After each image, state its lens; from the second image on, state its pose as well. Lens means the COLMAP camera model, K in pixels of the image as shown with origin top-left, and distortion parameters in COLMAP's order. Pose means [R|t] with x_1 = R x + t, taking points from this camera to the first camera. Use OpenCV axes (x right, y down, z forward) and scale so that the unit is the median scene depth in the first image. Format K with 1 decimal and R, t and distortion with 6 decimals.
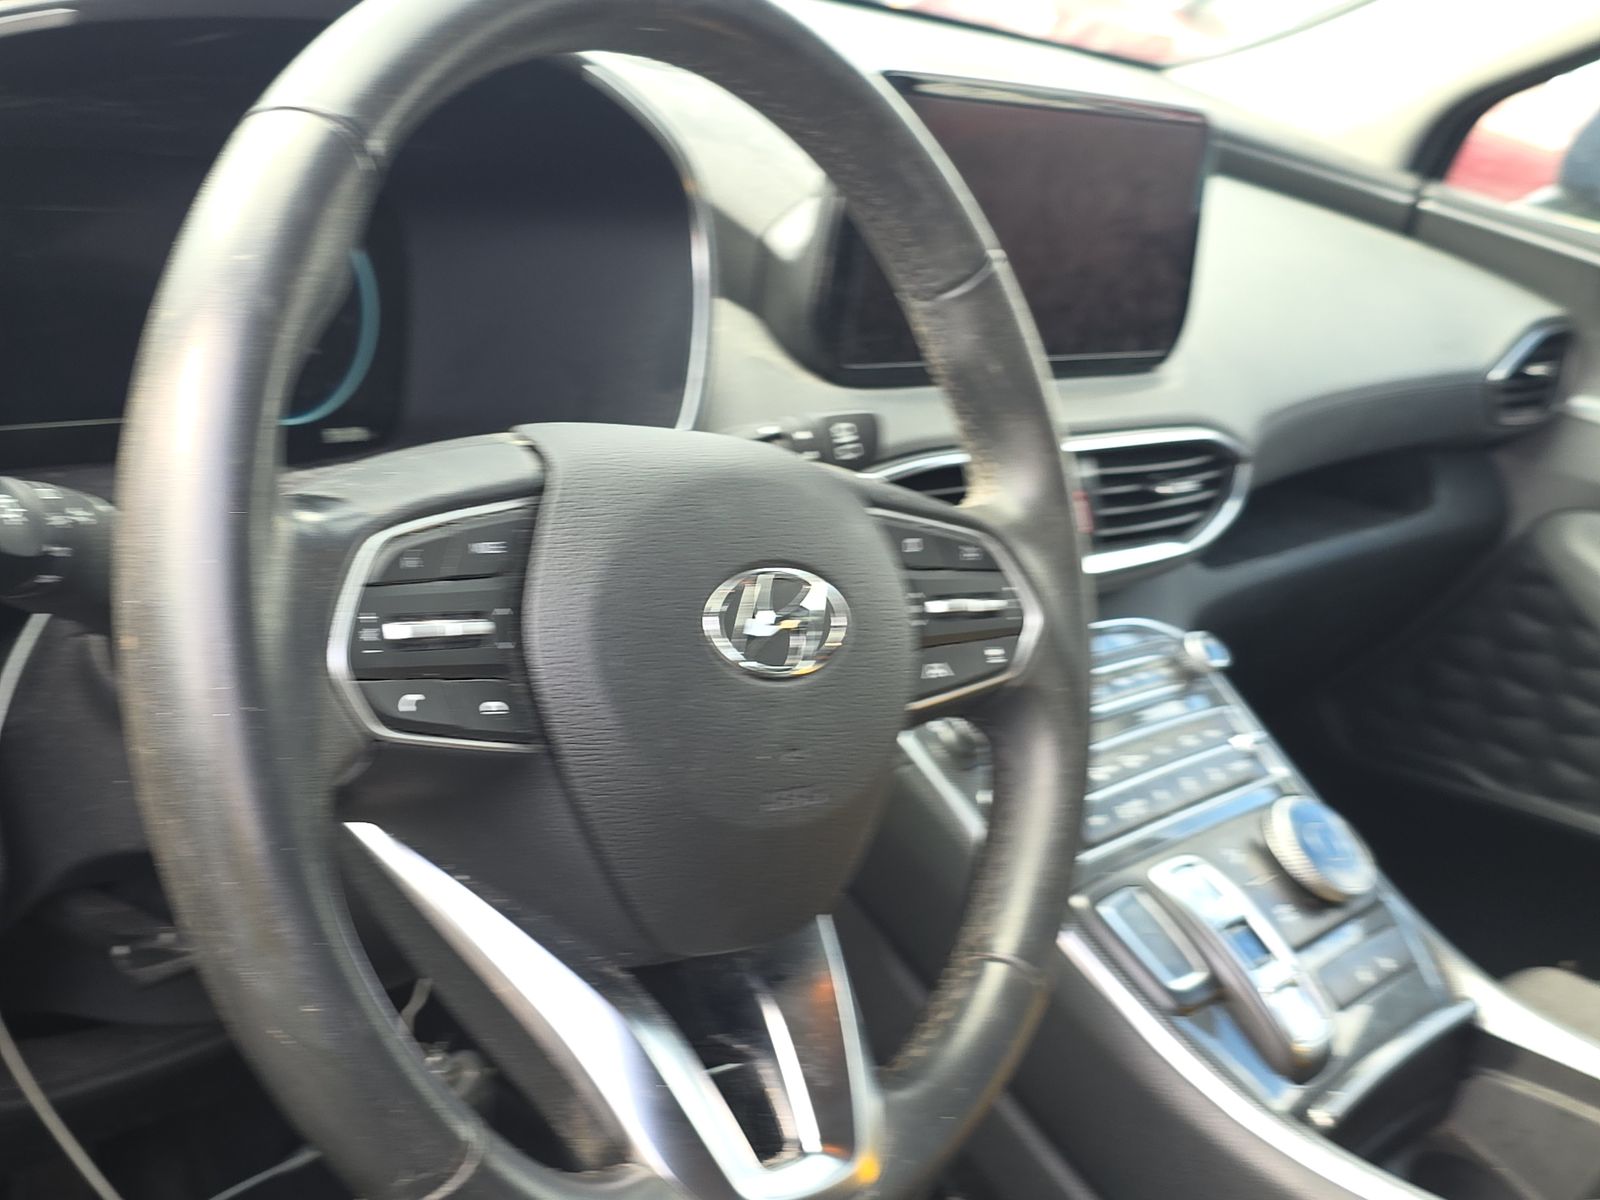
lens RADIAL K [[2147.4, 0, 800.0], [0, 2147.4, 600.0], [0, 0, 1]] dist [0.268593, -0.010655]
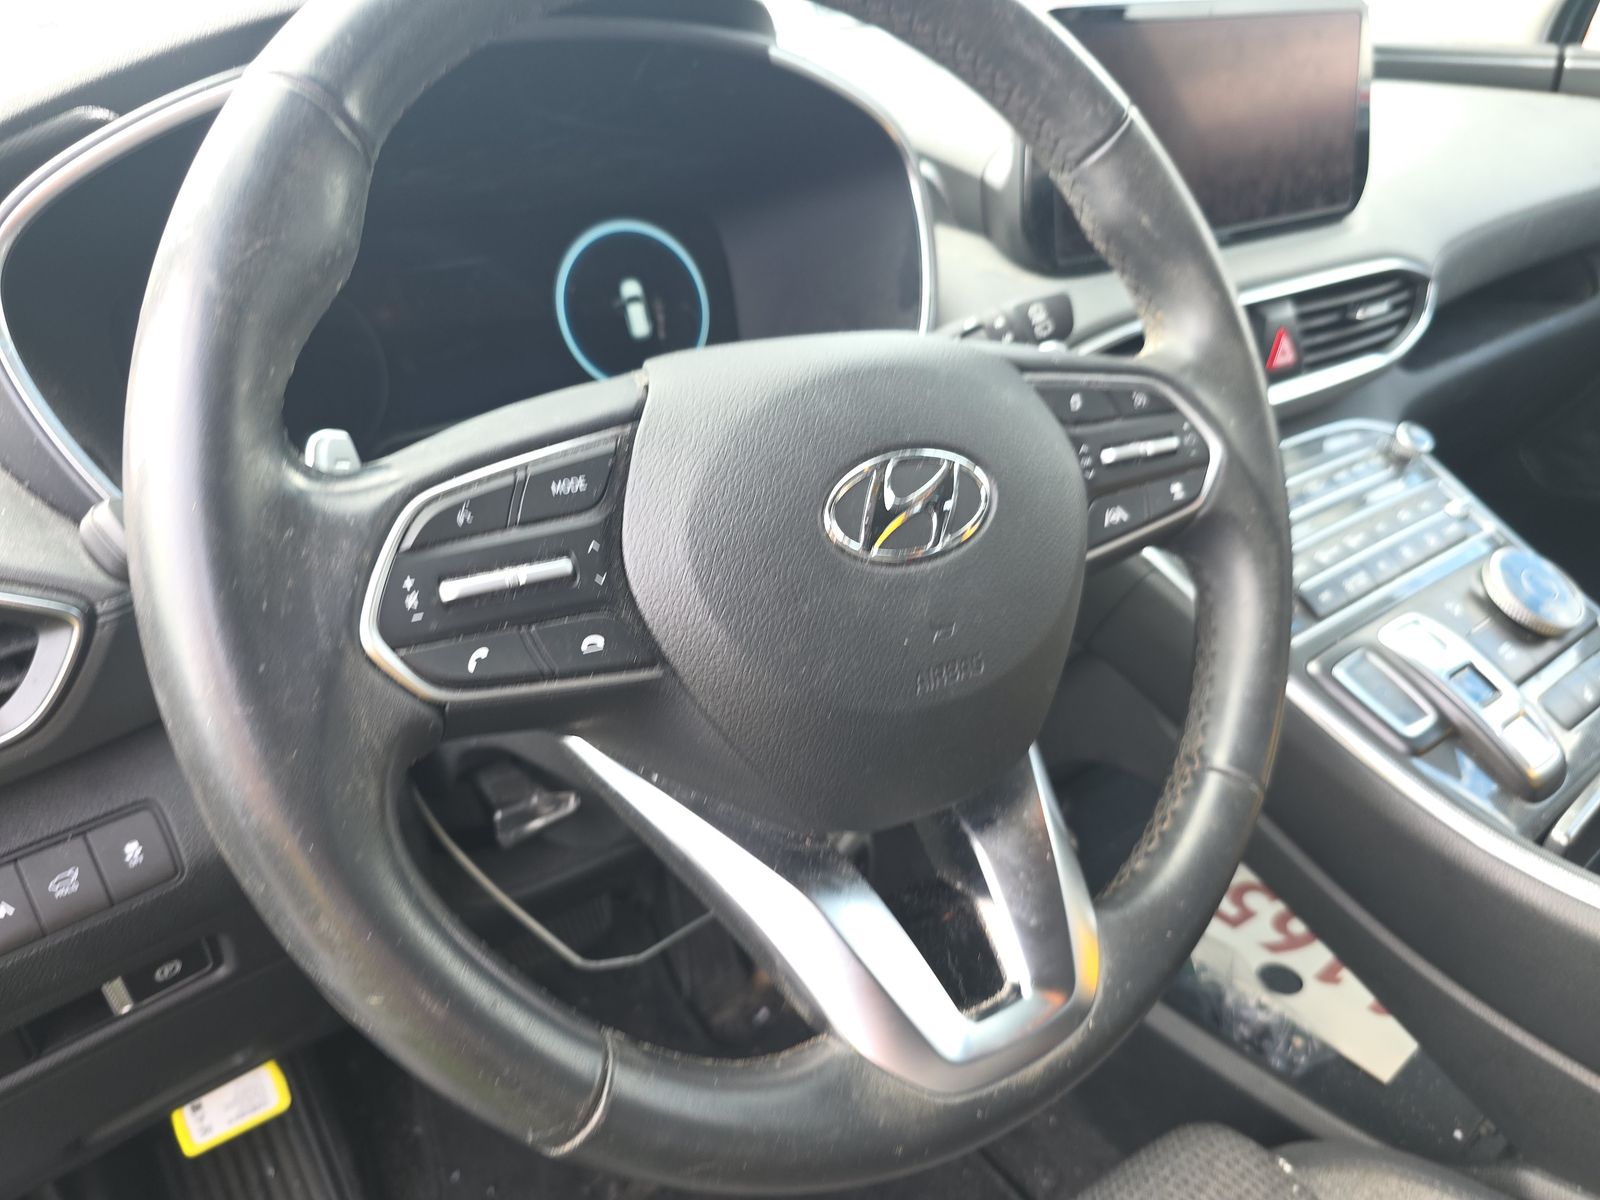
lens RADIAL K [[1160.4, 0, 800.2], [0, 1160.4, 578.6], [0, 0, 1]] dist [-0.003575, 0.042908]
pose [[0.939736, -0.126496, -0.317639, 0.075384], [0.157476, 0.984767, 0.073724, -0.002595], [0.303474, -0.119302, 0.945341, 0.325071]]
